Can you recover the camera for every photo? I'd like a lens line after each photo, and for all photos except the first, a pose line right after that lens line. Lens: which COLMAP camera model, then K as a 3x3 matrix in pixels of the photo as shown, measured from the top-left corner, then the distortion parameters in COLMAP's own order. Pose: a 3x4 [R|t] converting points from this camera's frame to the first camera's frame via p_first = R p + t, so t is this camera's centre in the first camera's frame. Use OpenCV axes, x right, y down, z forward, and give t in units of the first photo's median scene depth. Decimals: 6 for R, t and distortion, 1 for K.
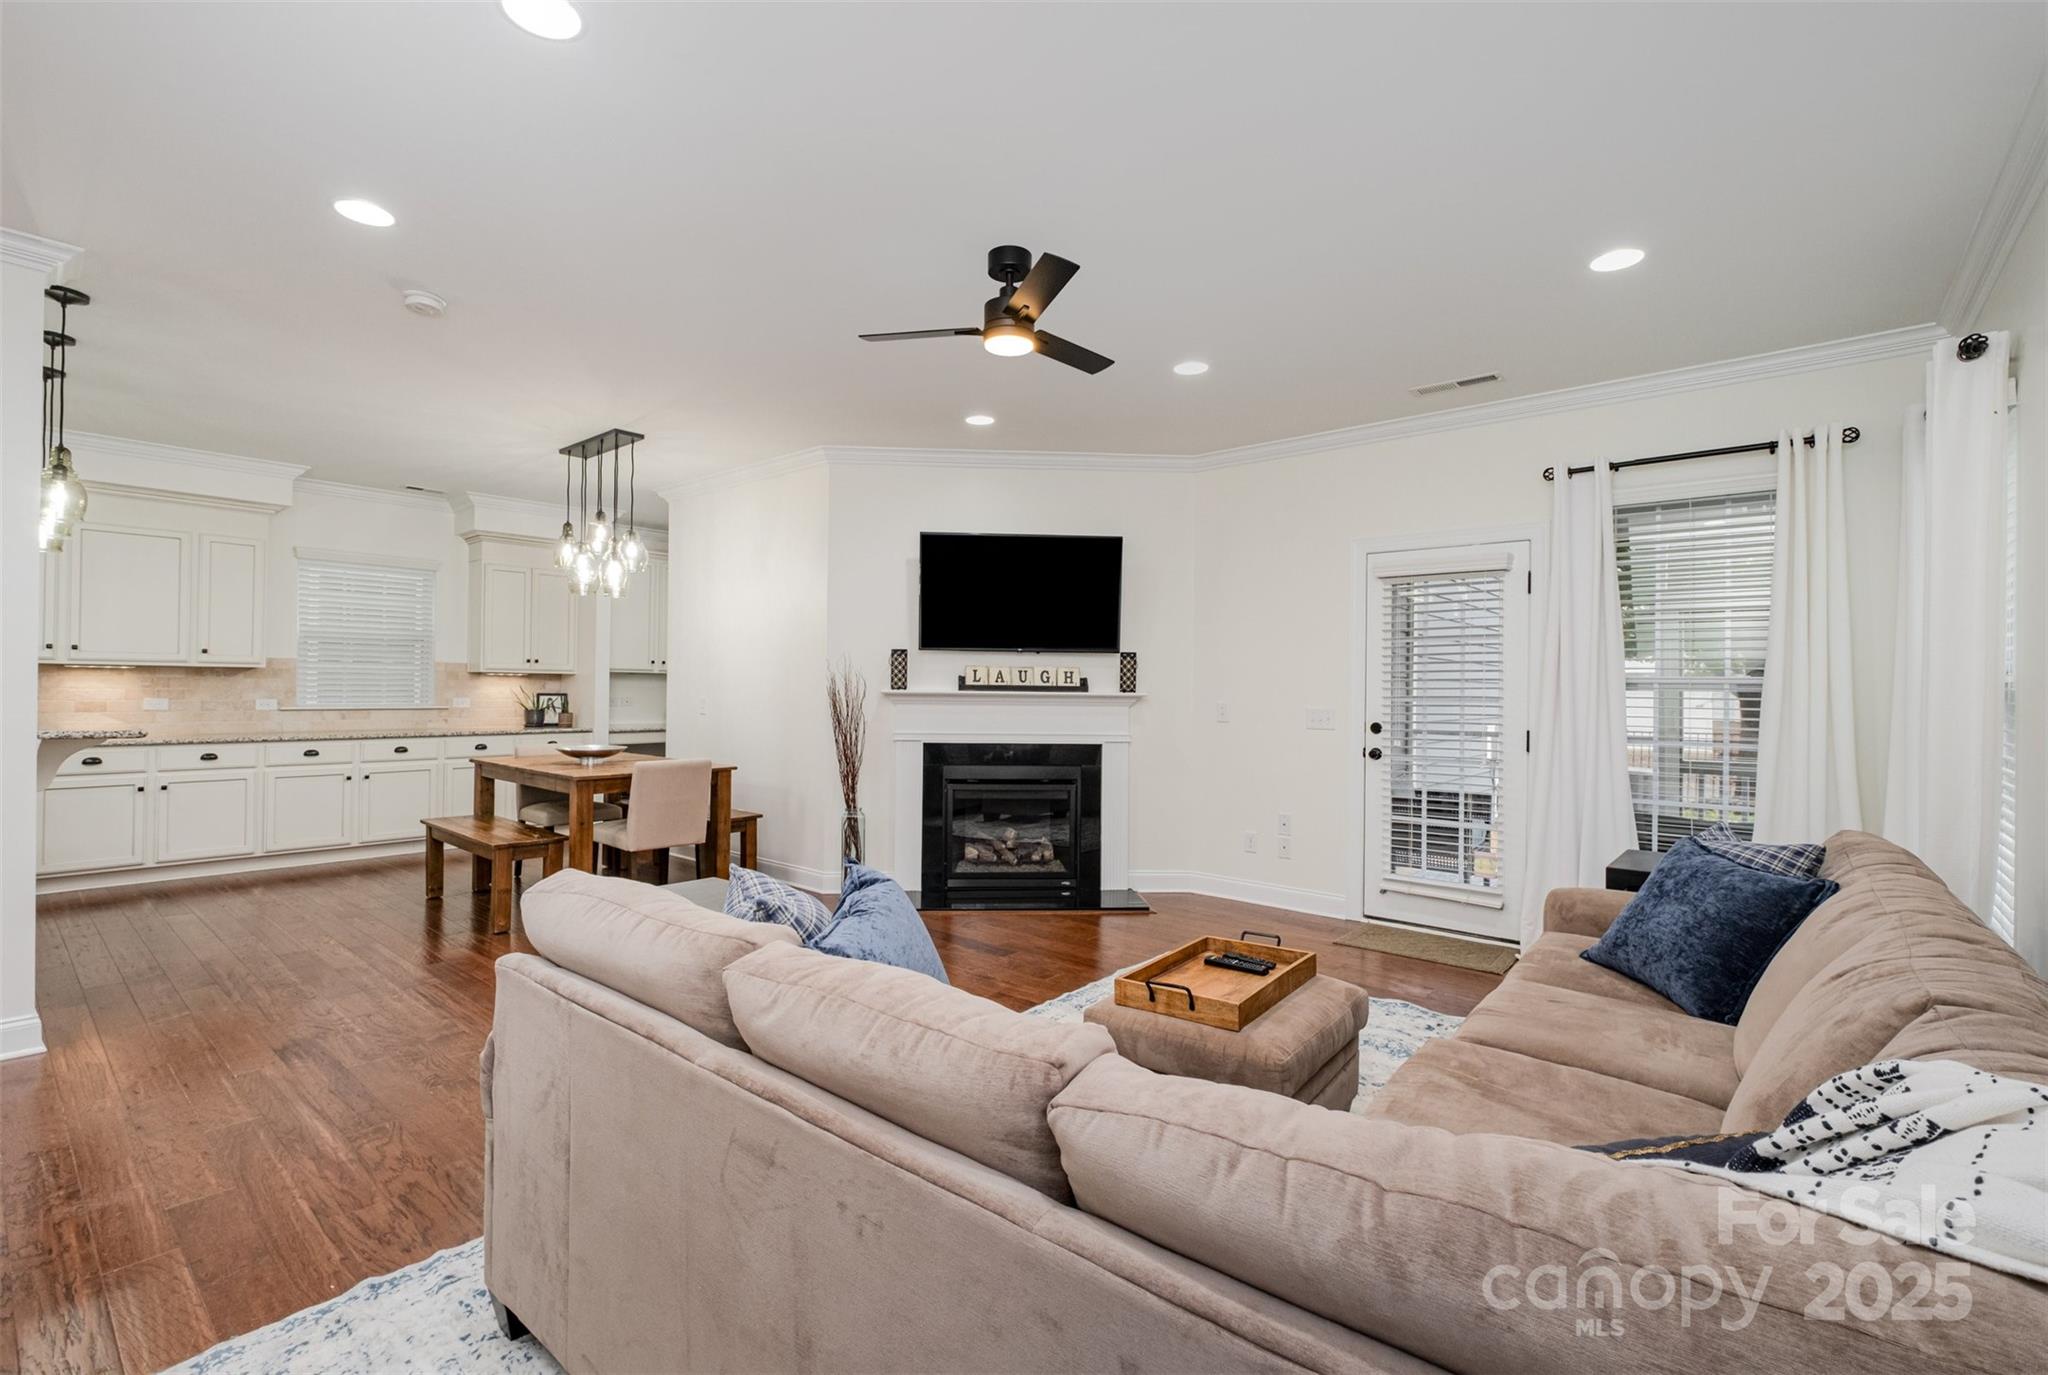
lens RADIAL K [[917.0, 0, 1023.0], [0, 917.0, 682.8], [0, 0, 1]] dist [-0.002162, -0.000808]
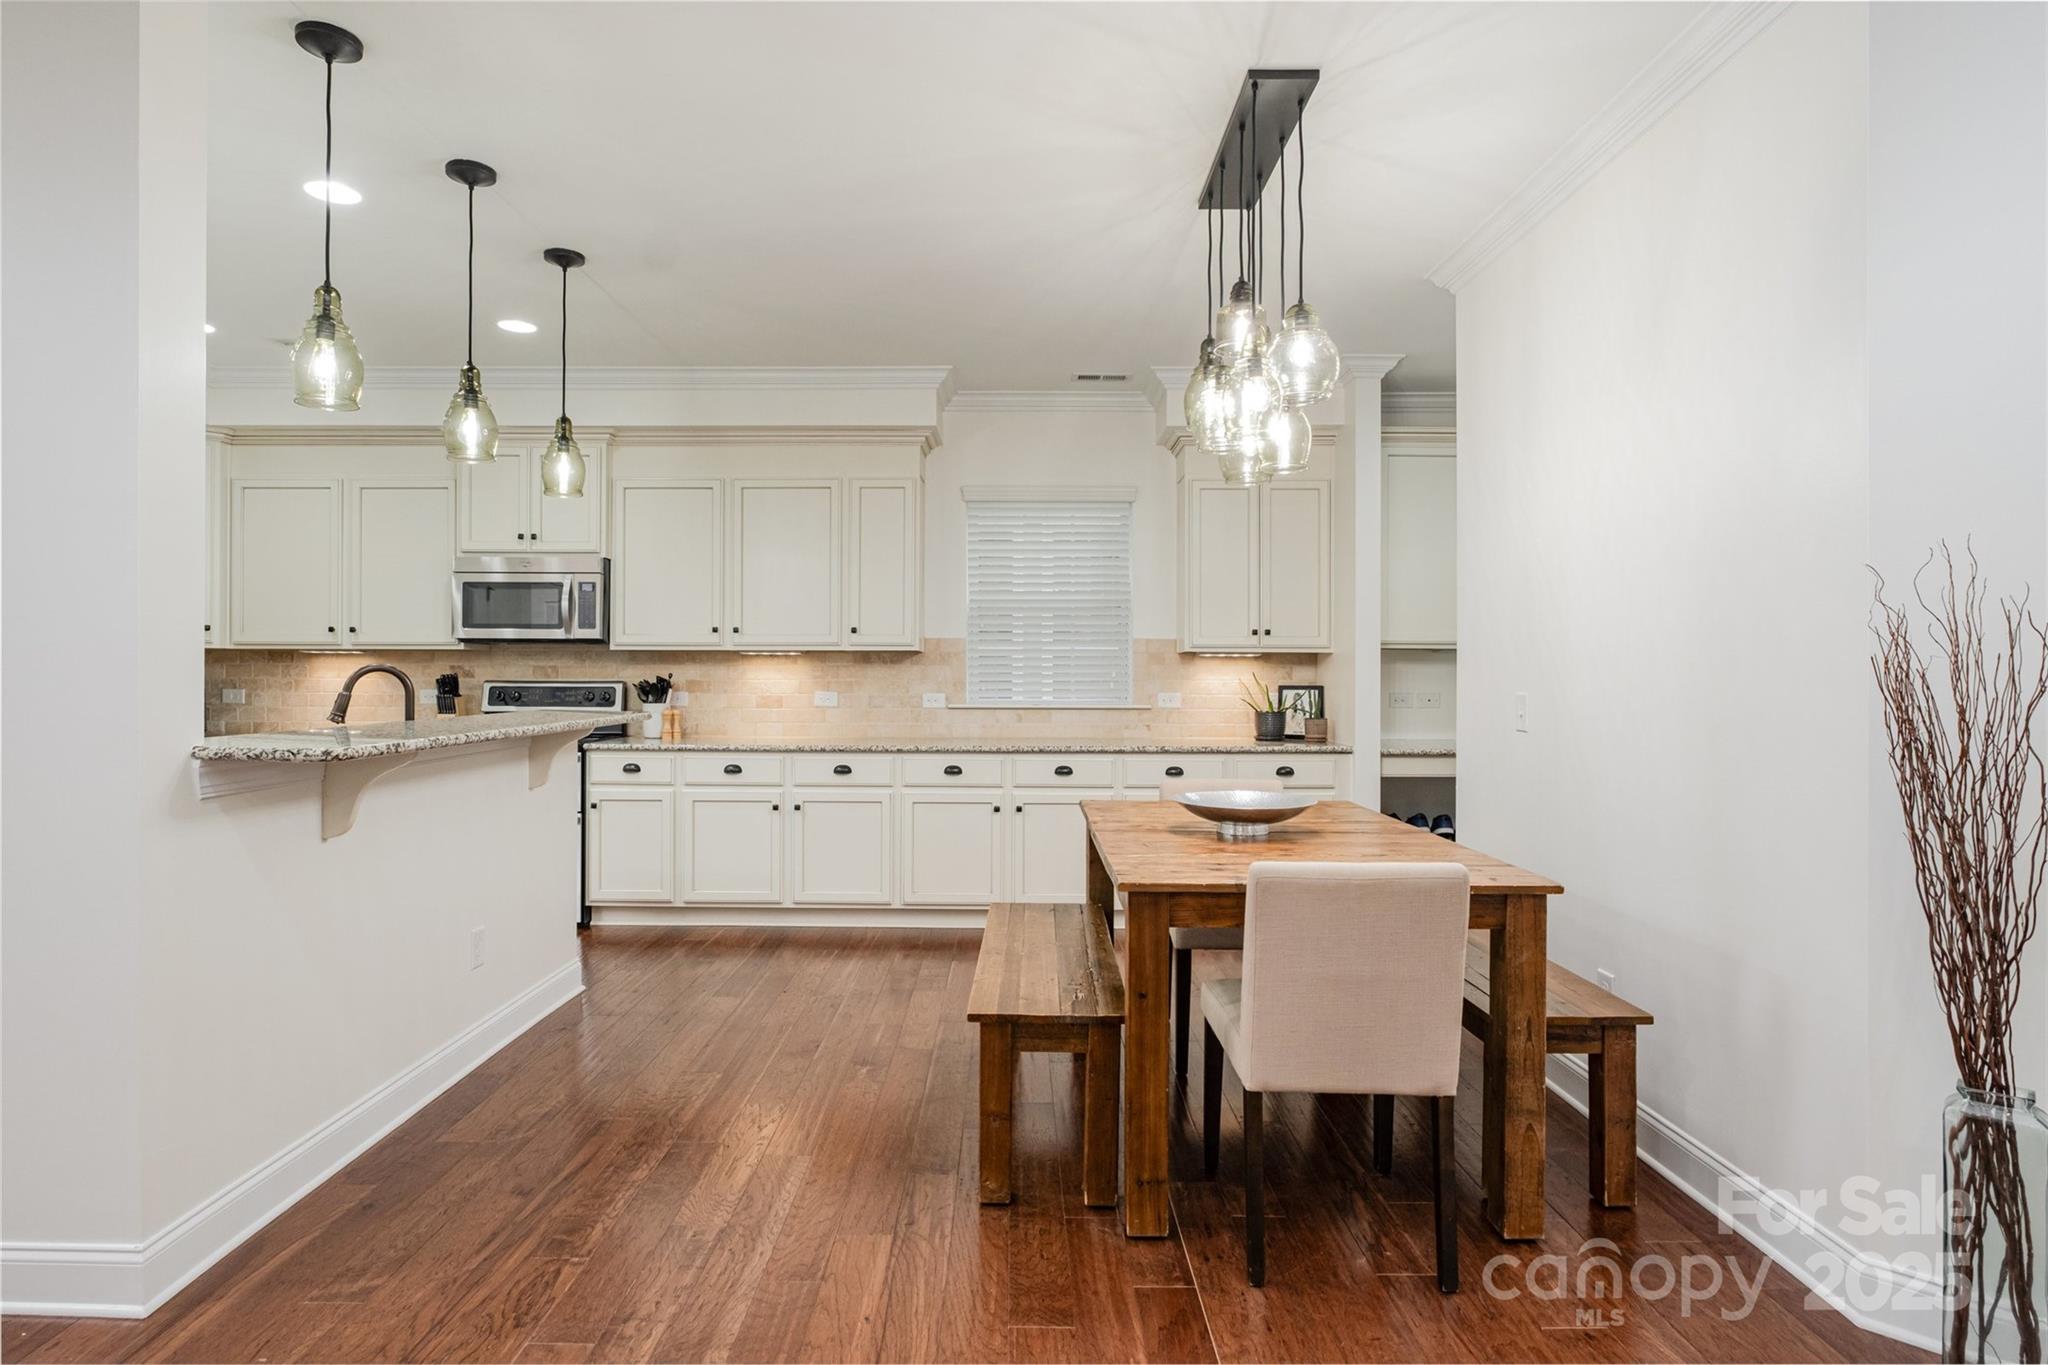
lens RADIAL K [[1104.9, 0, 990.5], [0, 1104.9, 677.1], [0, 0, 1]] dist [0.002333, 0.000742]
pose [[0.635721, -0.007444, -0.771883, -0.113699], [0.008478, 0.999961, -0.002661, 0.008523], [0.771872, -0.004852, 0.635759, 0.528992]]
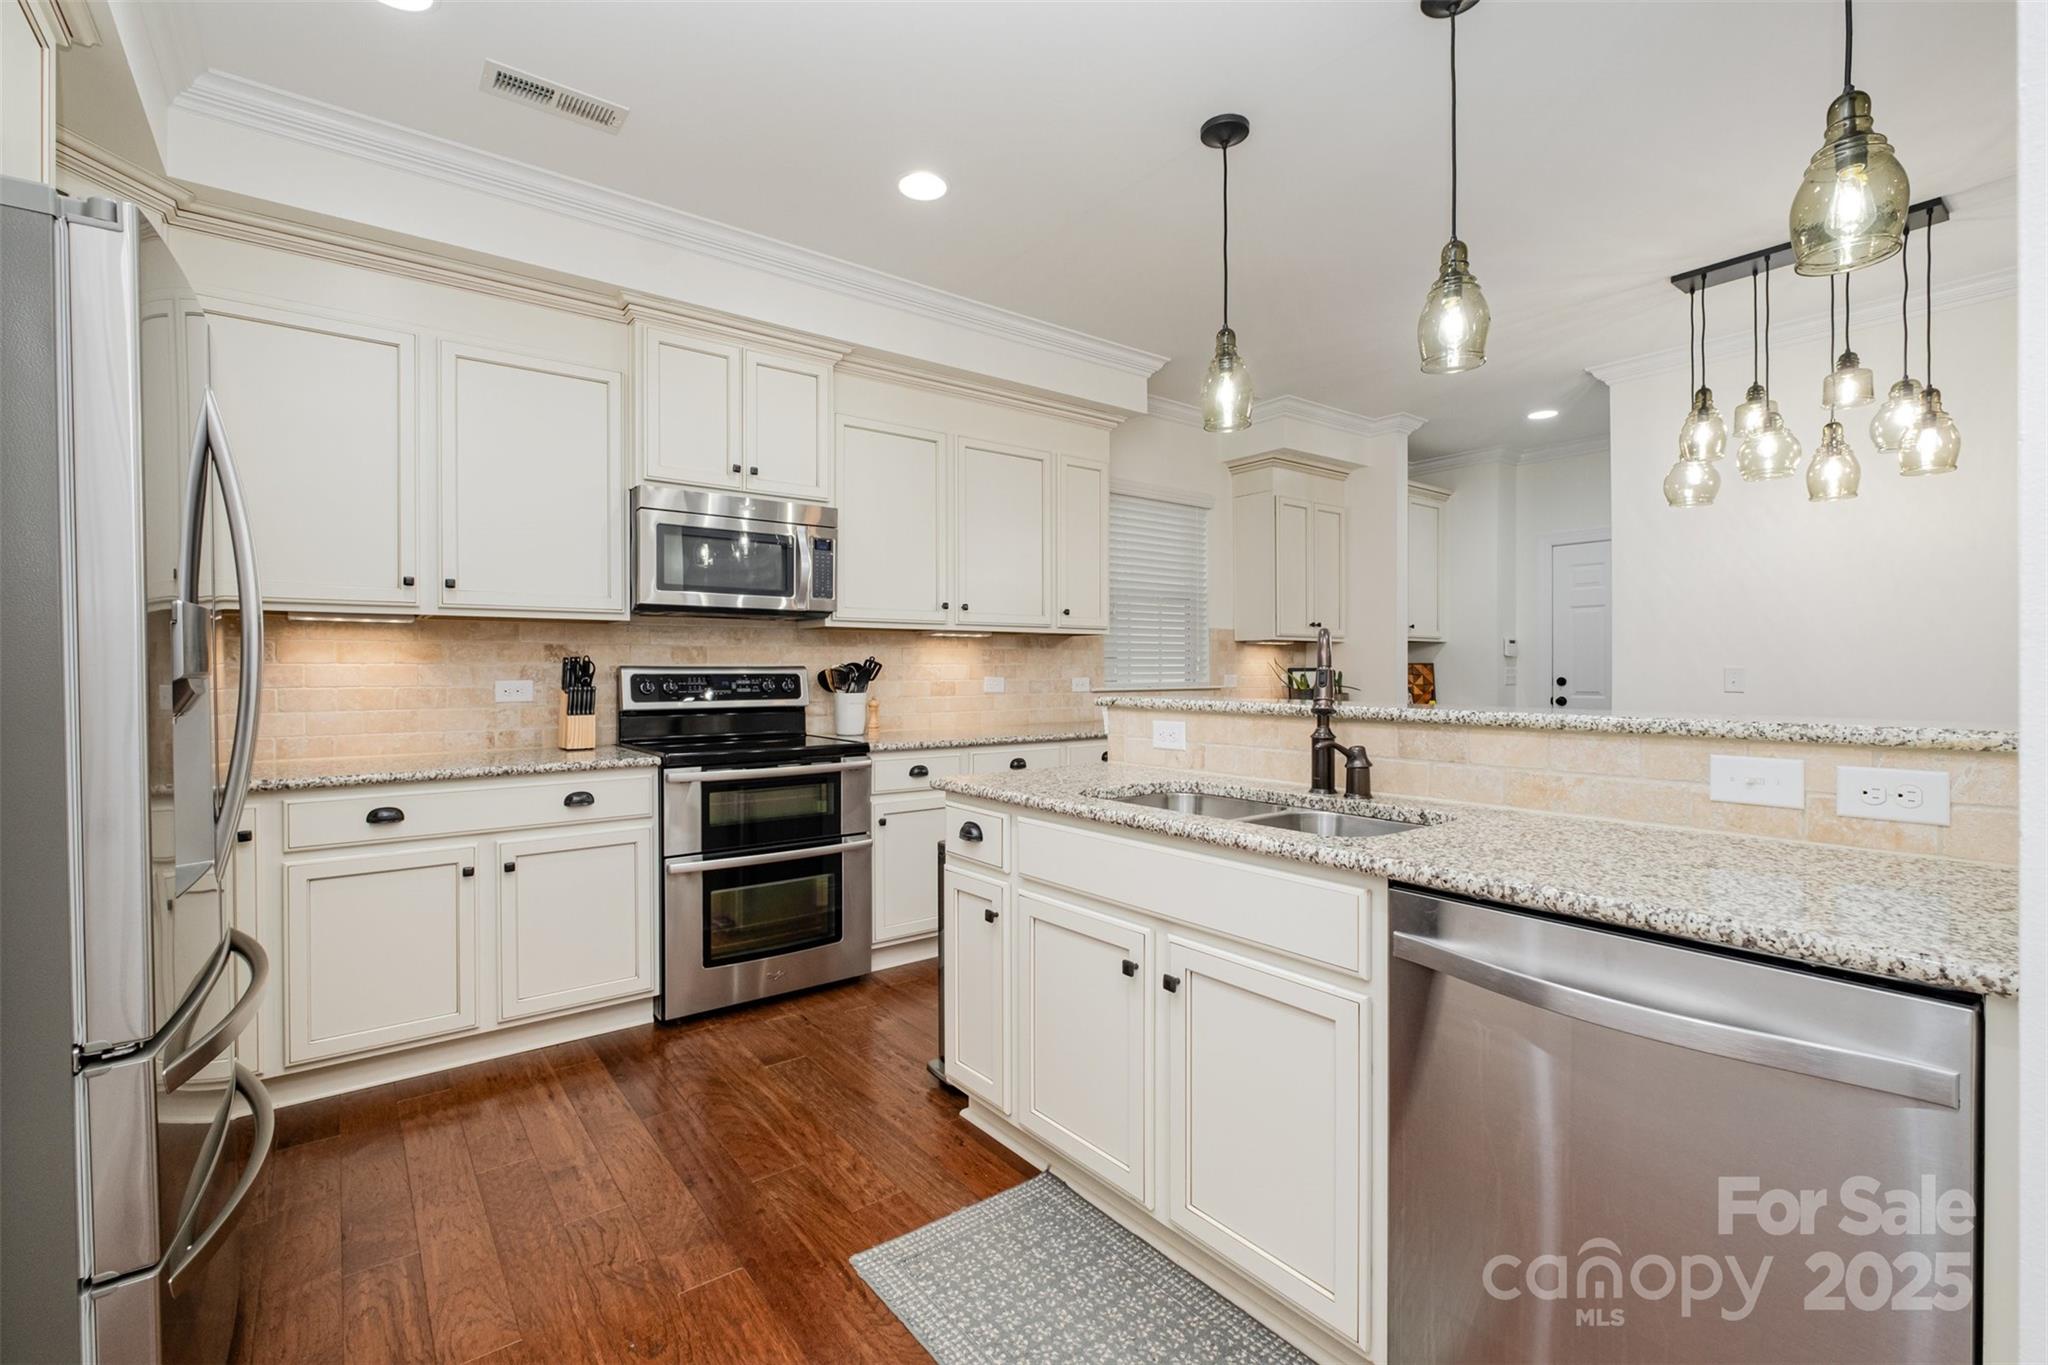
lens RADIAL K [[905.4, 0, 1003.8], [0, 905.4, 678.2], [0, 0, 1]] dist [-0.004904, 0.001388]
pose [[0.977794, -0.012542, -0.209193, -0.839757], [0.015198, 0.999823, 0.011096, 0.010470], [0.209017, -0.014029, 0.977811, 0.290547]]
